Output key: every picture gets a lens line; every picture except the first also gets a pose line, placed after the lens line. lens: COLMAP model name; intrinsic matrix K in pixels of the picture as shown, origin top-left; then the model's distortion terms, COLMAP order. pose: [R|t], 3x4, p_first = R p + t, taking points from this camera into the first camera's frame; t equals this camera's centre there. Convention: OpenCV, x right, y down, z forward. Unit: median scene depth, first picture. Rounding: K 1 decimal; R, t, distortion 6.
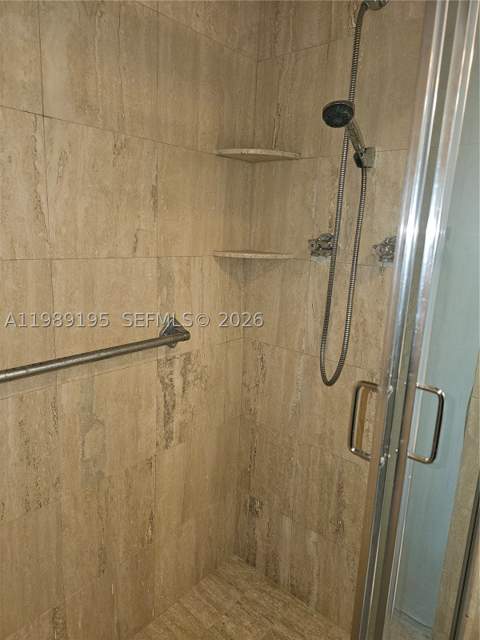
lens RADIAL K [[427.0, 0, 240.0], [0, 427.0, 320.0], [0, 0, 1]] dist [0.051614, -0.048330]
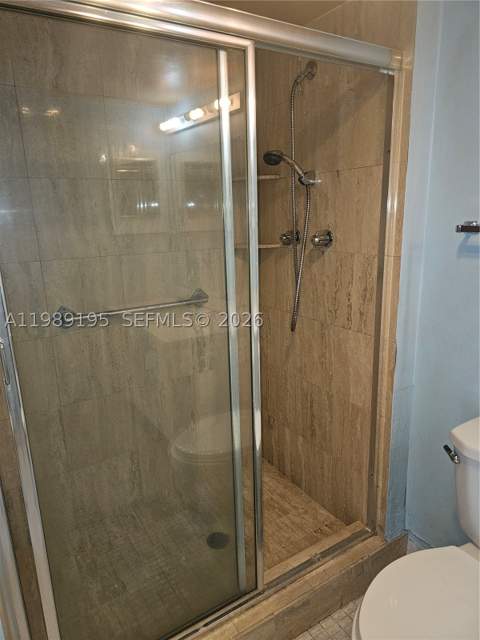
lens RADIAL K [[431.8, 0, 249.4], [0, 431.8, 324.0], [0, 0, 1]] dist [0.052837, -0.063219]
pose [[0.952886, 0.006633, -0.303256, 0.530893], [0.005043, 0.999276, 0.037703, 0.070400], [0.303286, -0.037456, 0.952163, -0.502493]]
